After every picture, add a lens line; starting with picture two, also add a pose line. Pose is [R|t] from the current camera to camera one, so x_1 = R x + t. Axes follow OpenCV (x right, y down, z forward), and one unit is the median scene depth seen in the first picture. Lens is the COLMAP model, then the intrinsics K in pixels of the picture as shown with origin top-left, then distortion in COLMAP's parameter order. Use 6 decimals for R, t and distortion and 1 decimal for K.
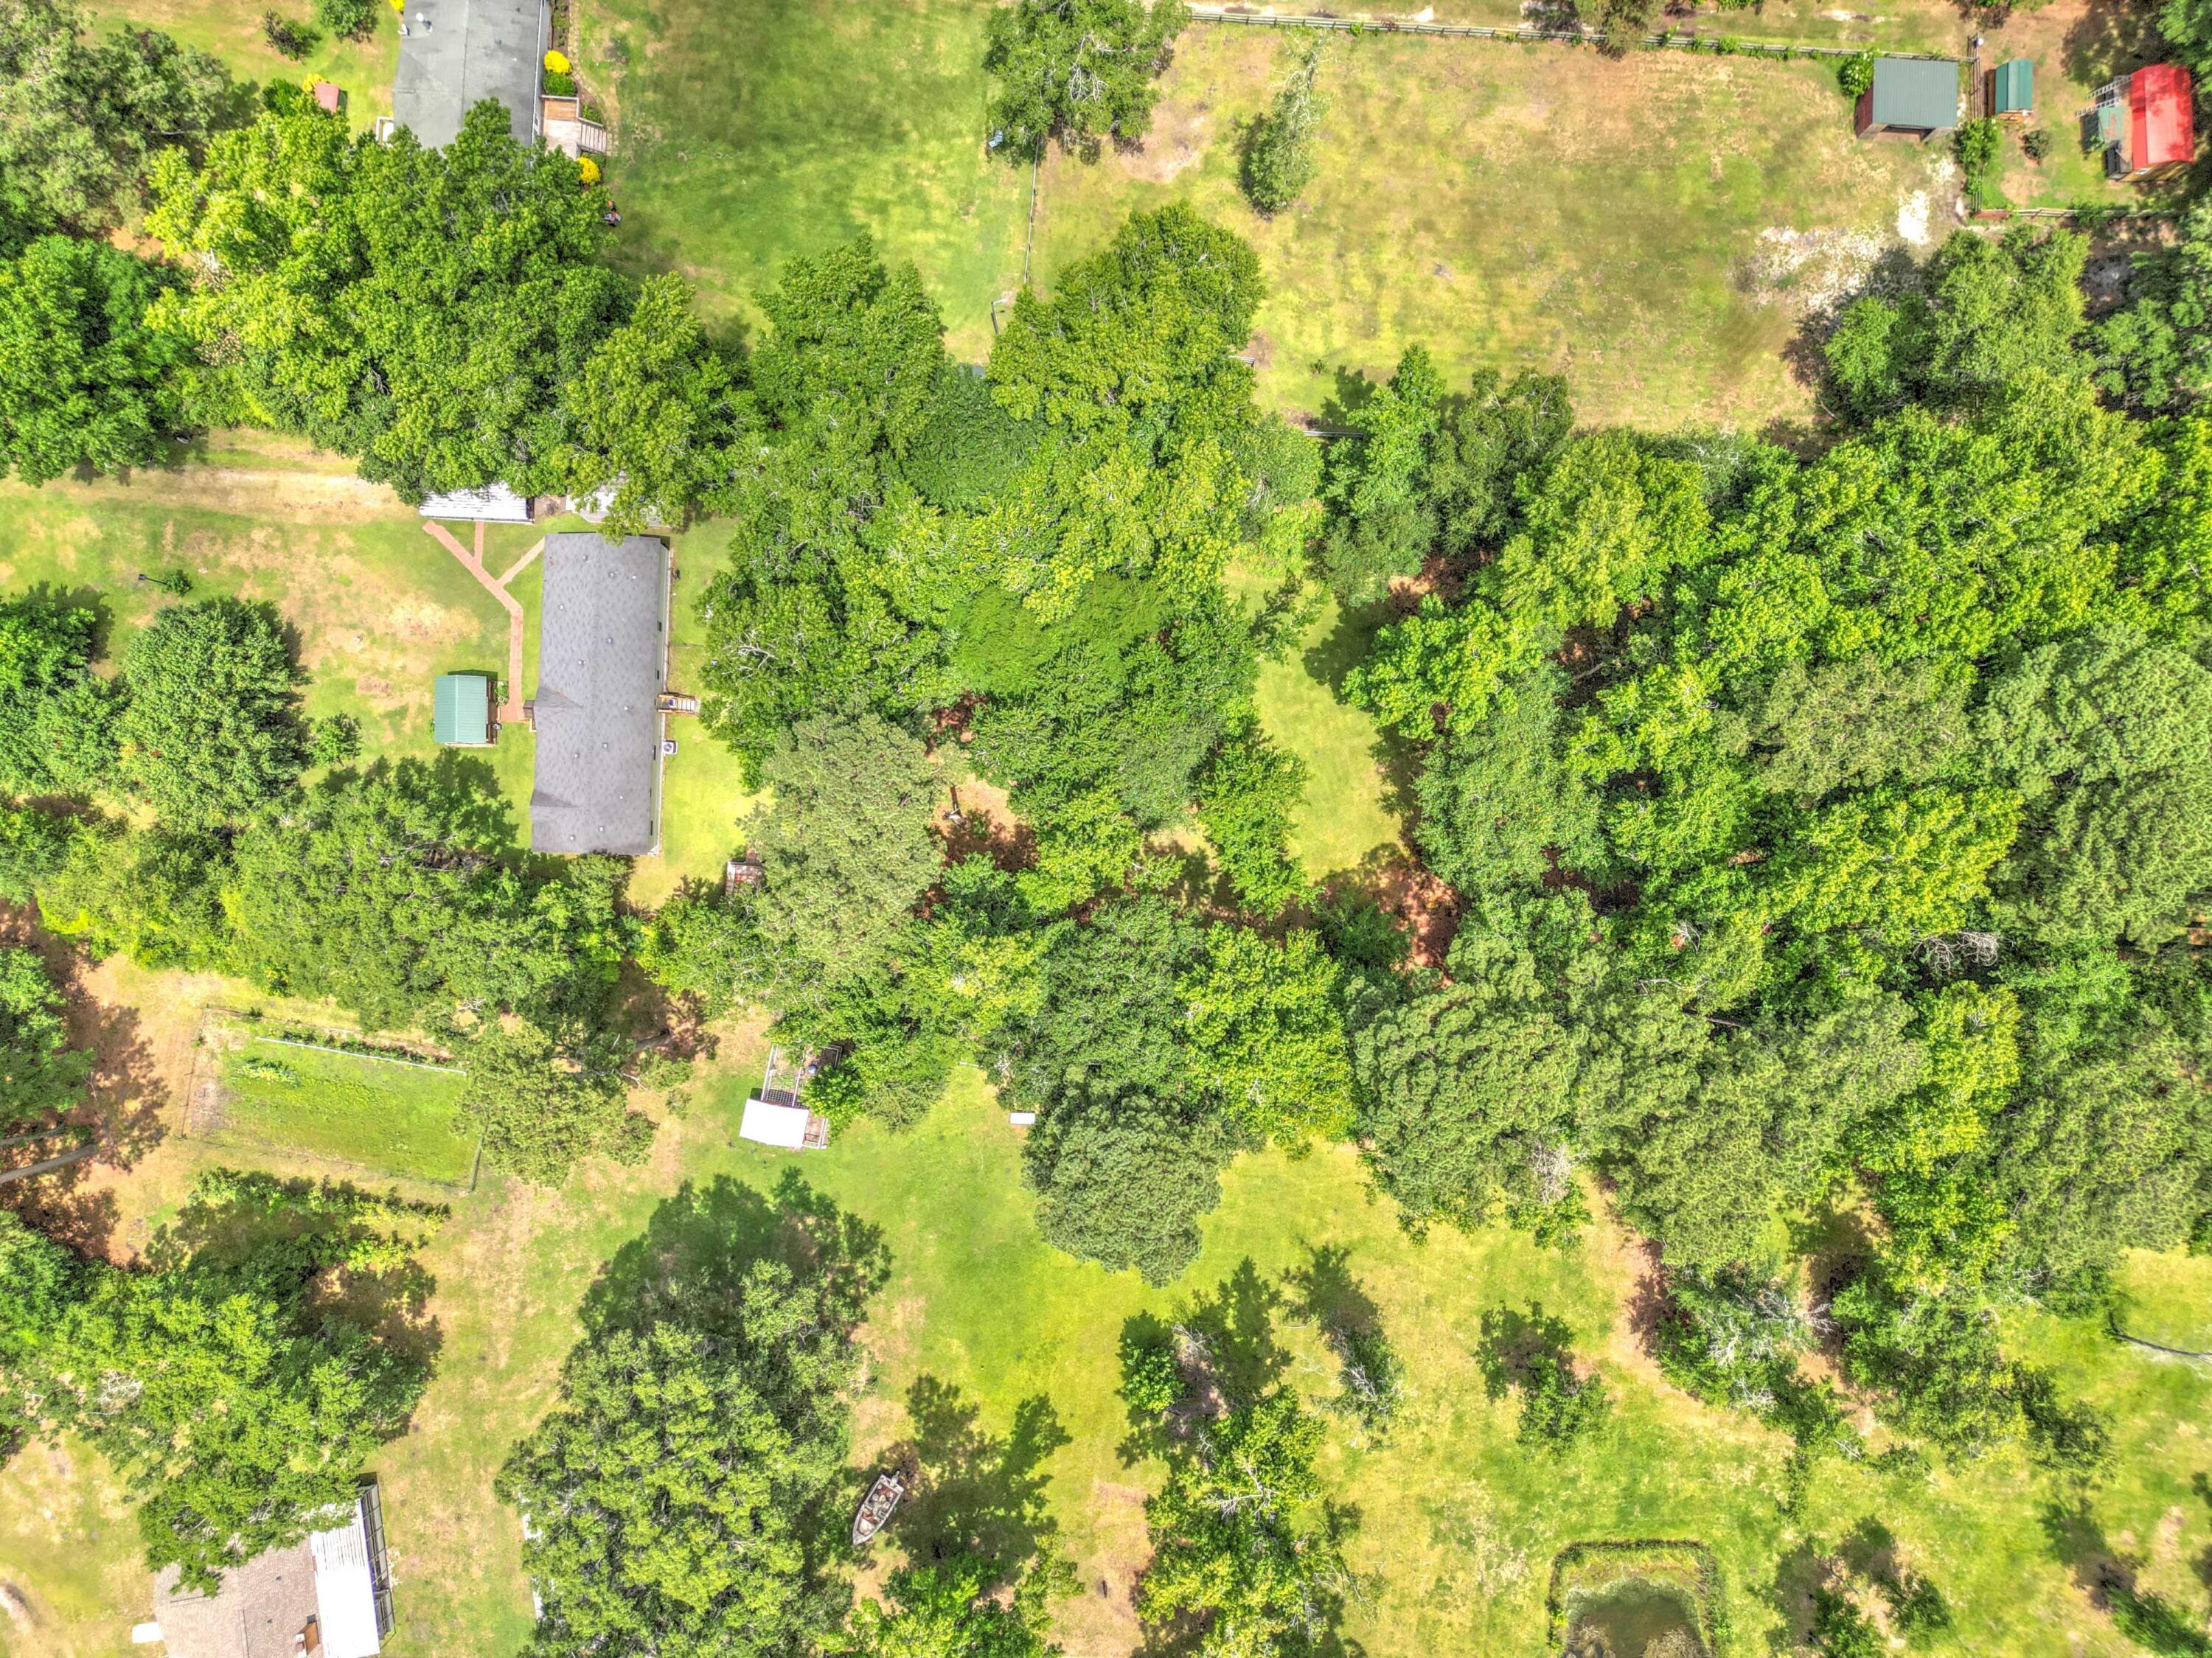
lens RADIAL K [[1550.2, 0, 1105.0], [0, 1550.2, 829.5], [0, 0, 1]] dist [0.062261, -0.048850]
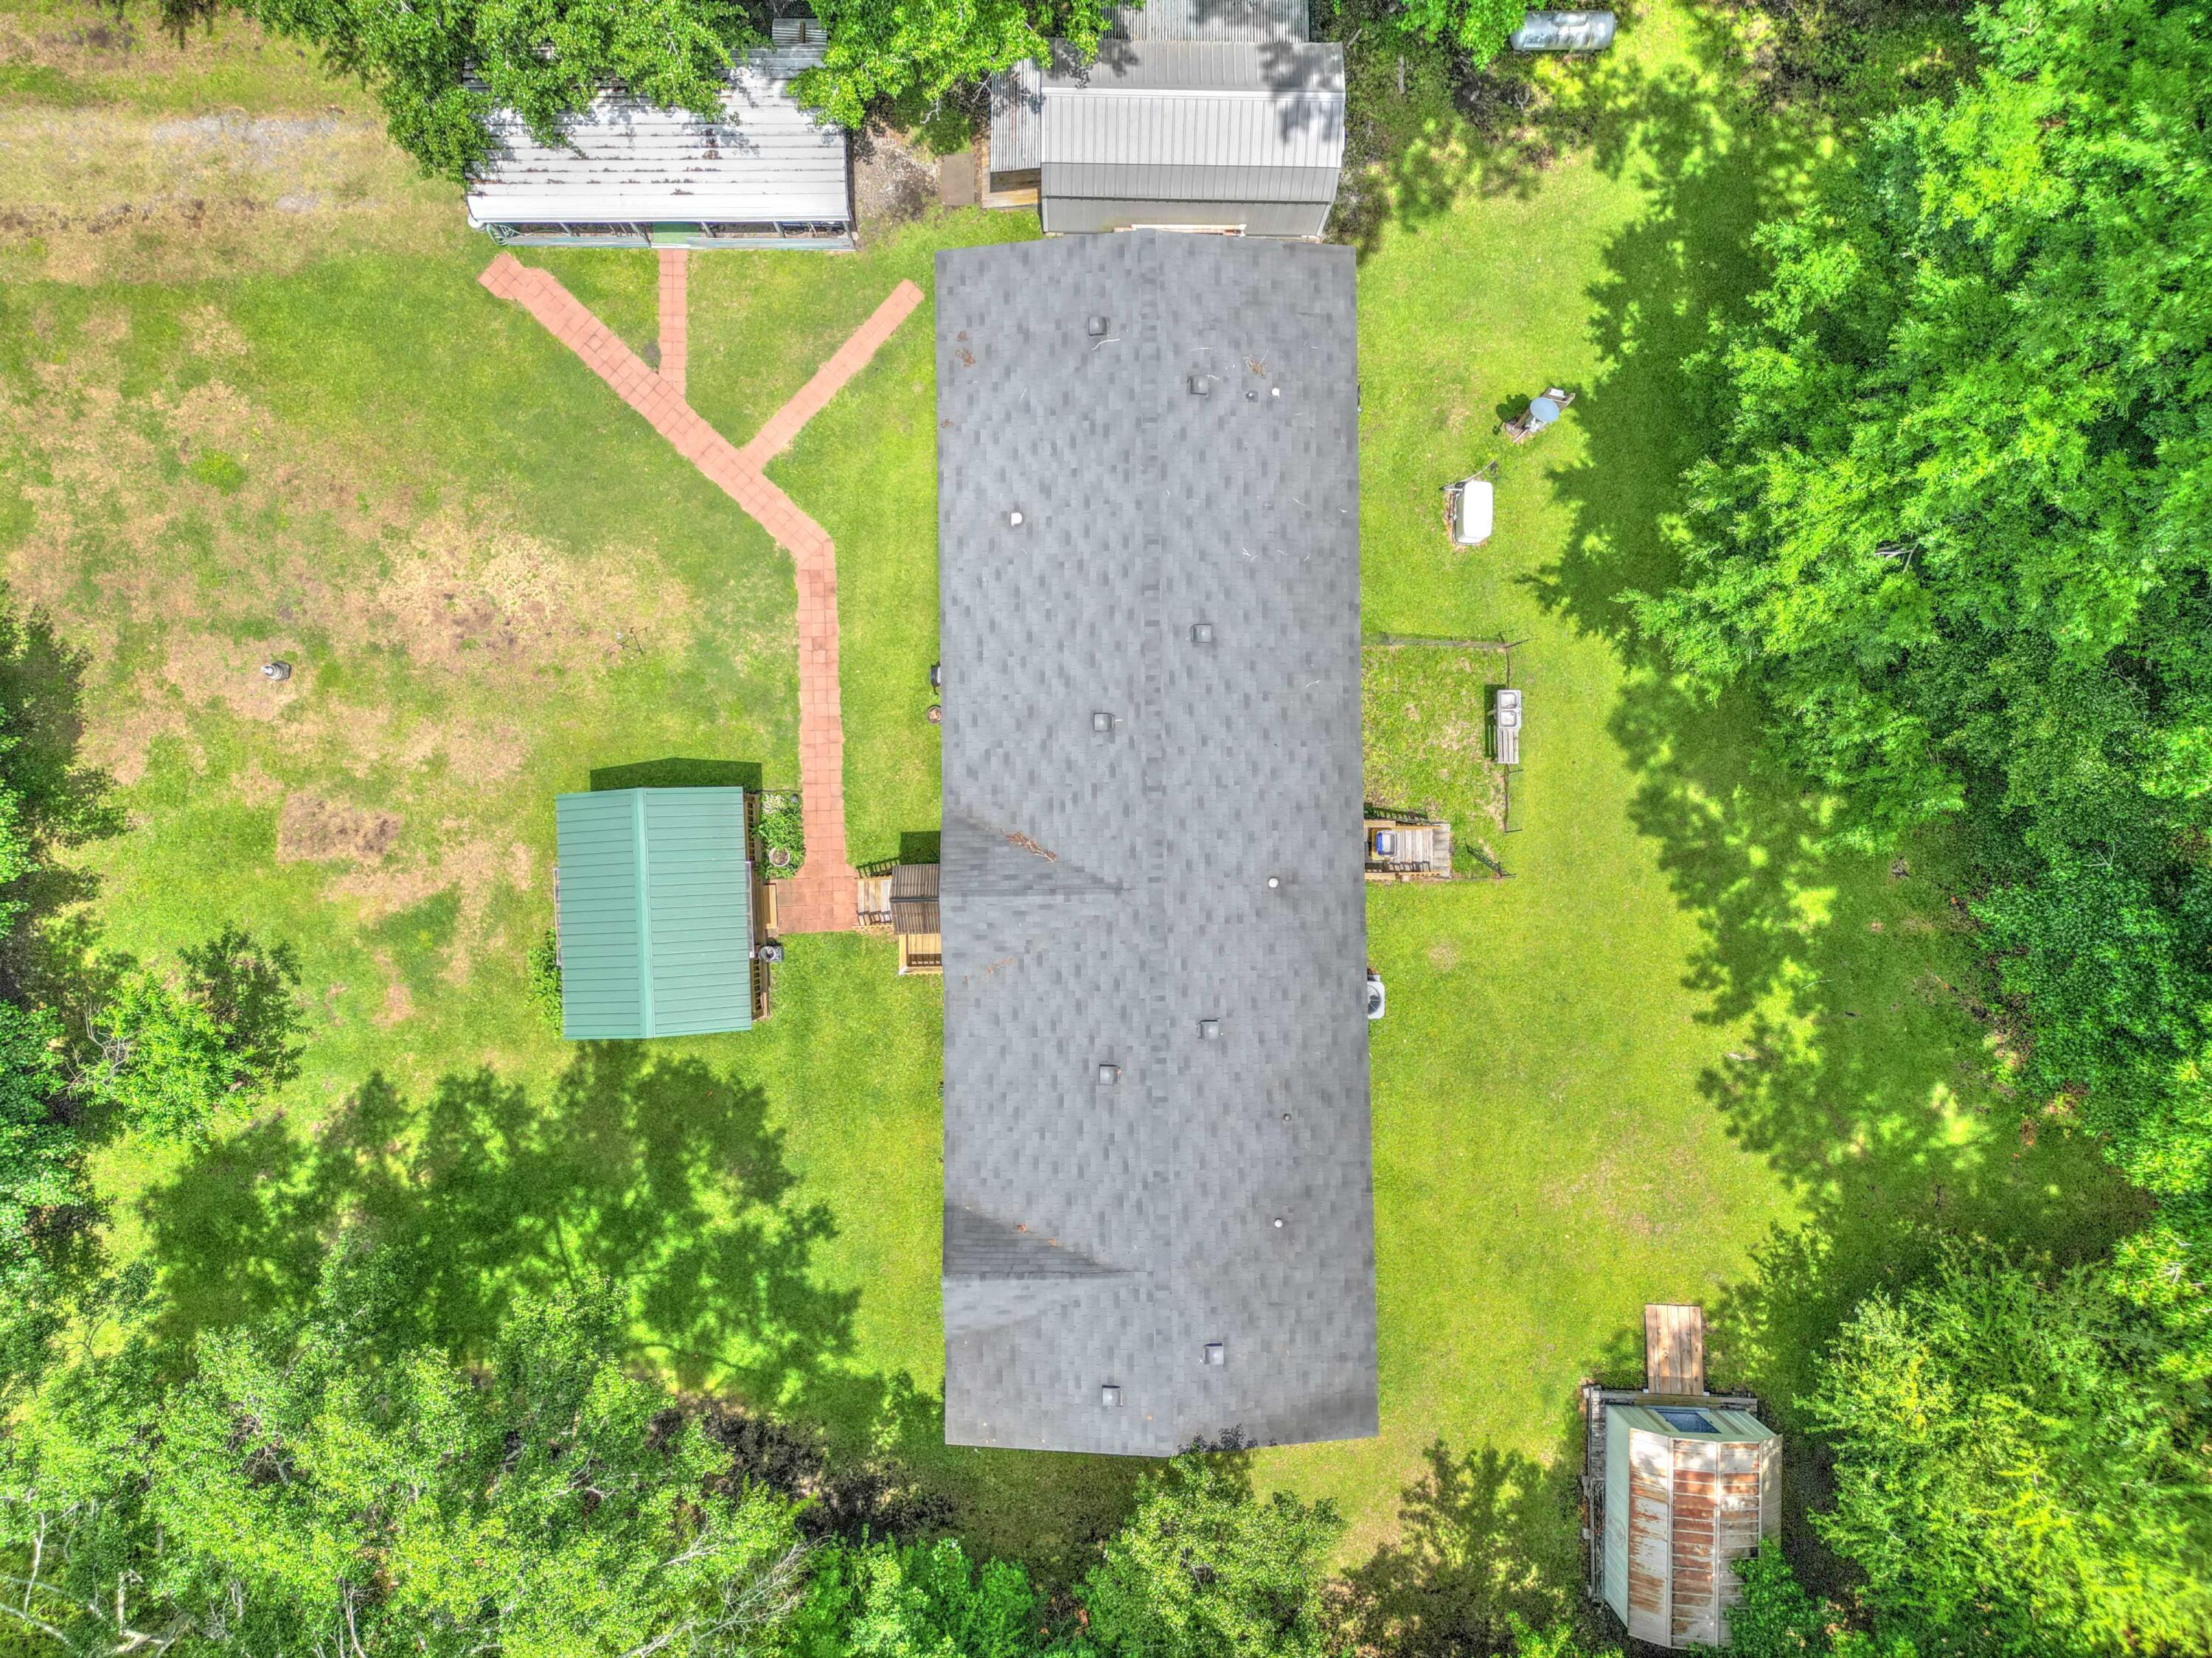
lens RADIAL K [[1550.2, 0, 1113.8], [0, 1550.2, 840.7], [0, 0, 1]] dist [0.062261, -0.048850]
pose [[0.998946, -0.045266, -0.007613, -0.324801], [0.045257, 0.998974, -0.001339, -0.083566], [0.007666, 0.000993, 0.999970, 0.719338]]
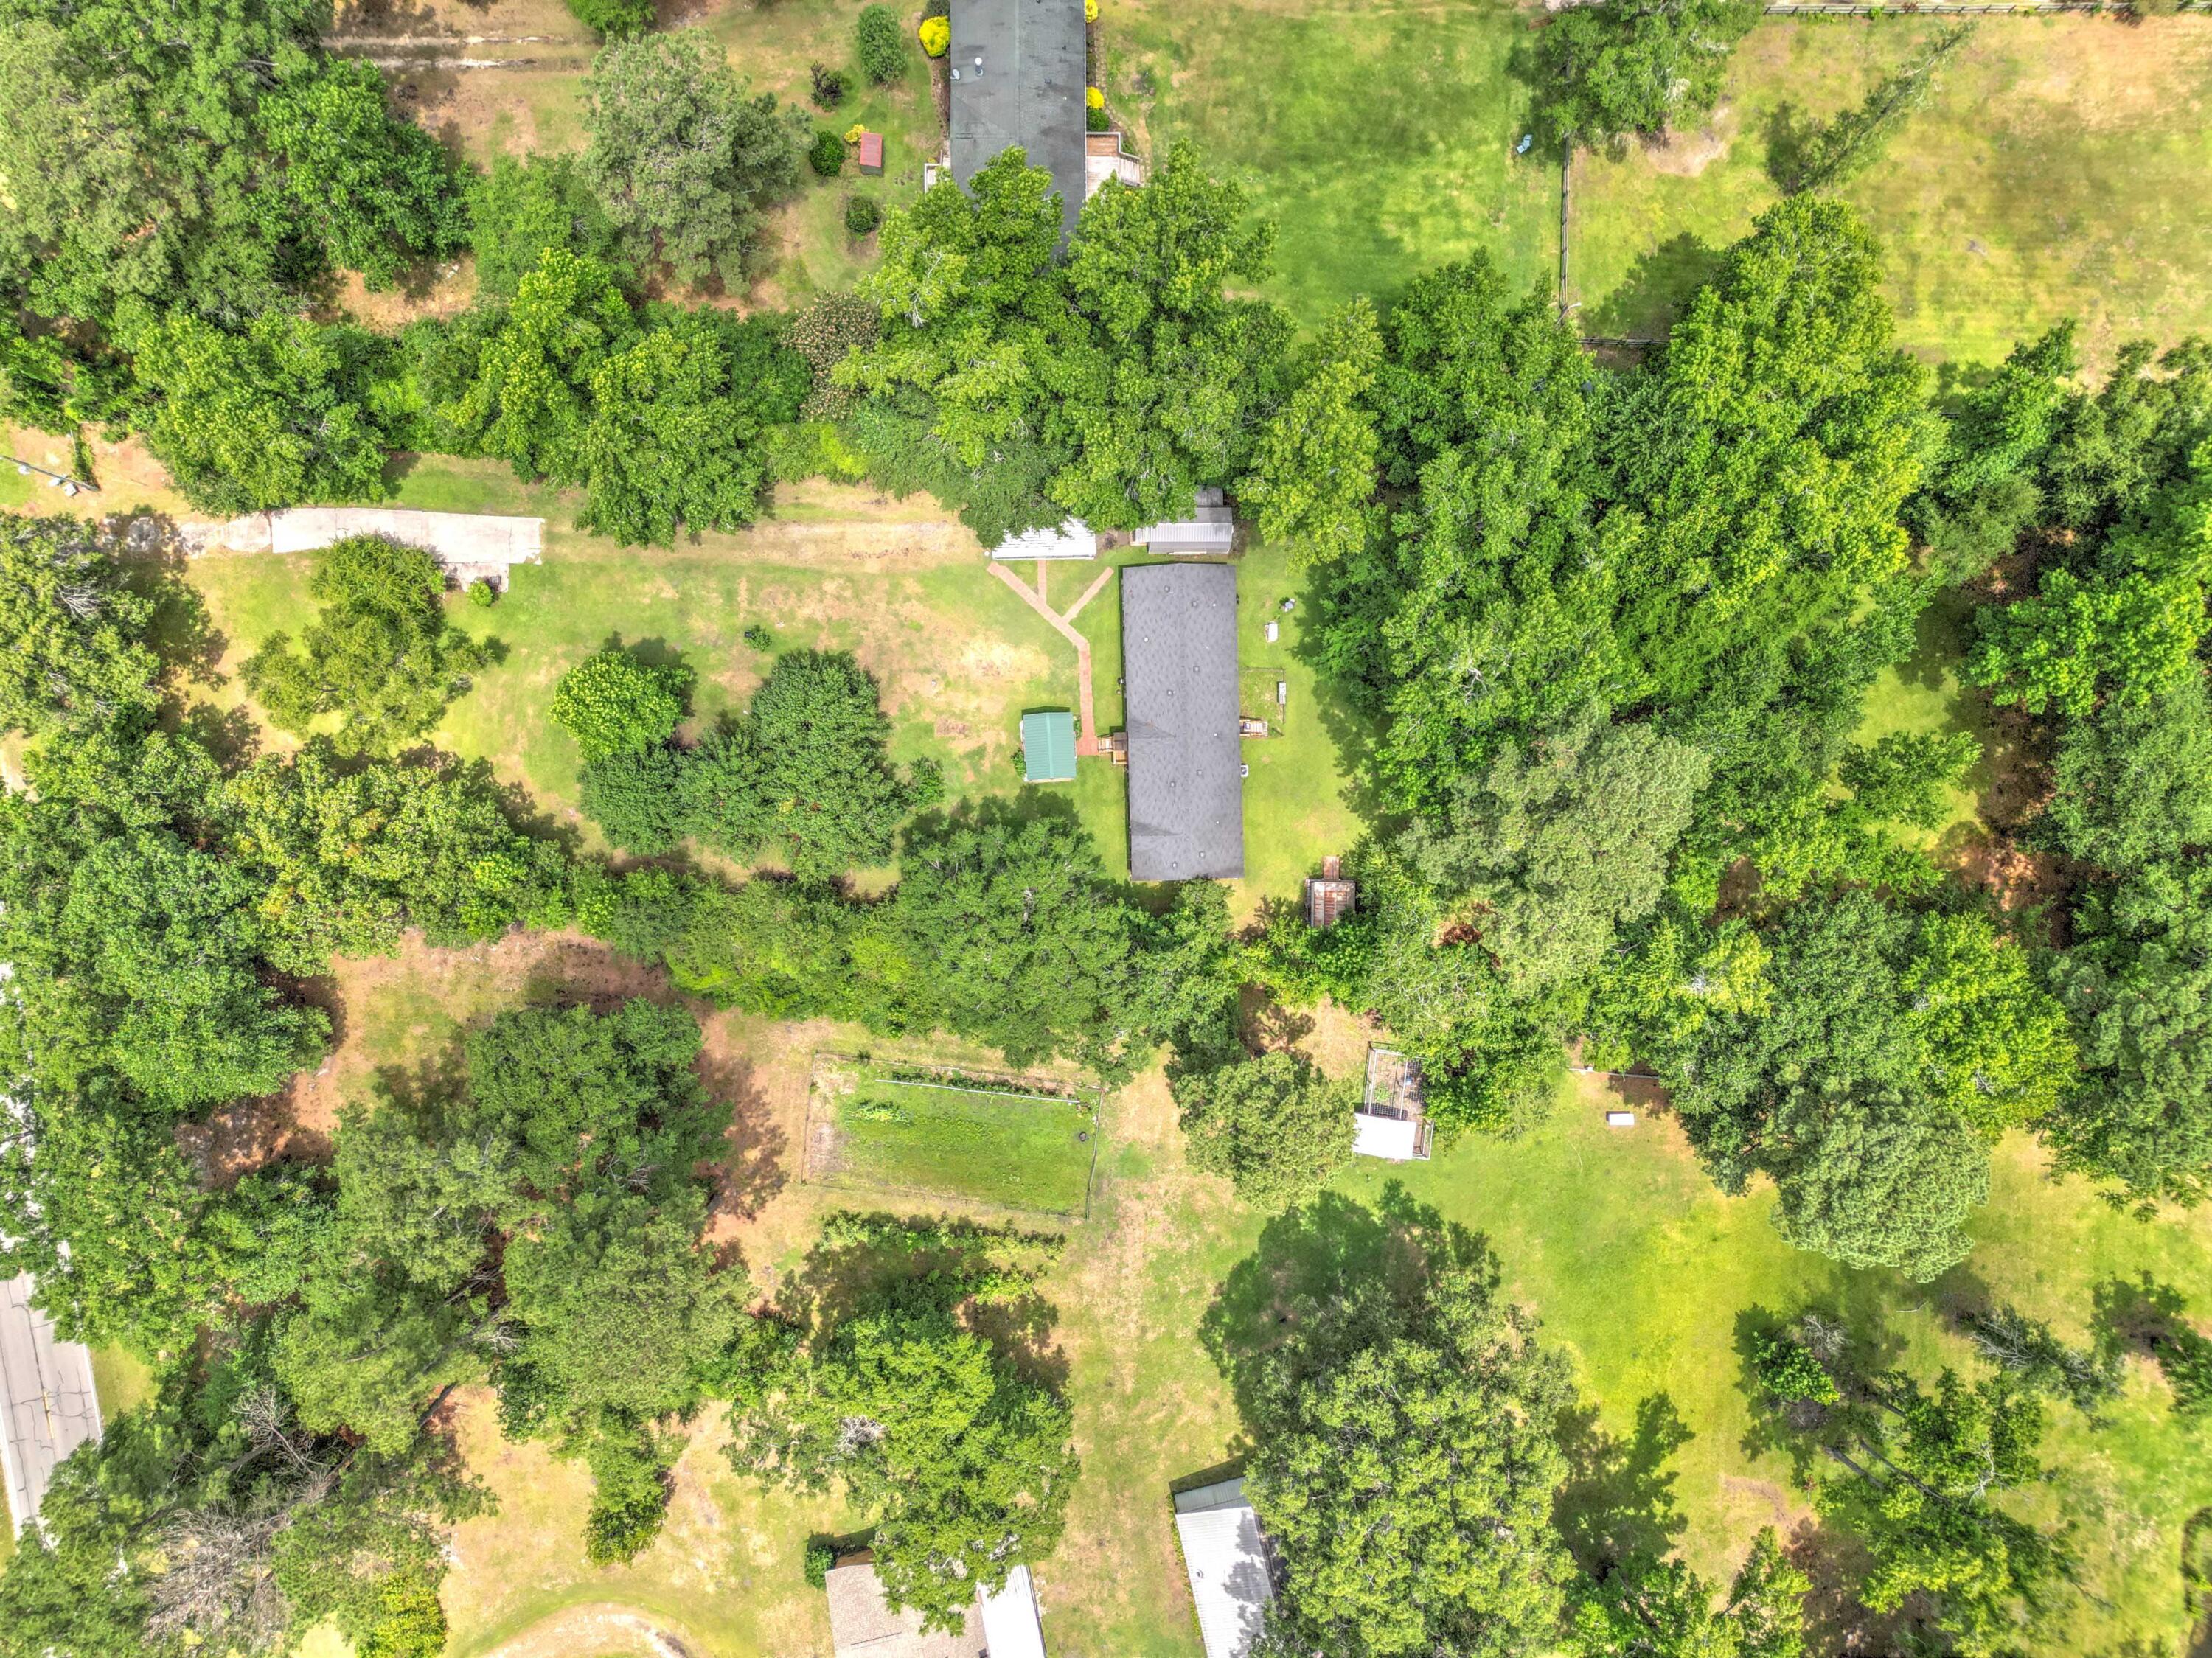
lens RADIAL K [[1550.2, 0, 1090.9], [0, 1550.2, 826.1], [0, 0, 1]] dist [0.062261, -0.048850]
pose [[0.998149, -0.060514, 0.005991, -0.388930], [0.060505, 0.998167, 0.001625, -0.024183], [-0.006079, -0.001260, 0.999981, -0.004039]]
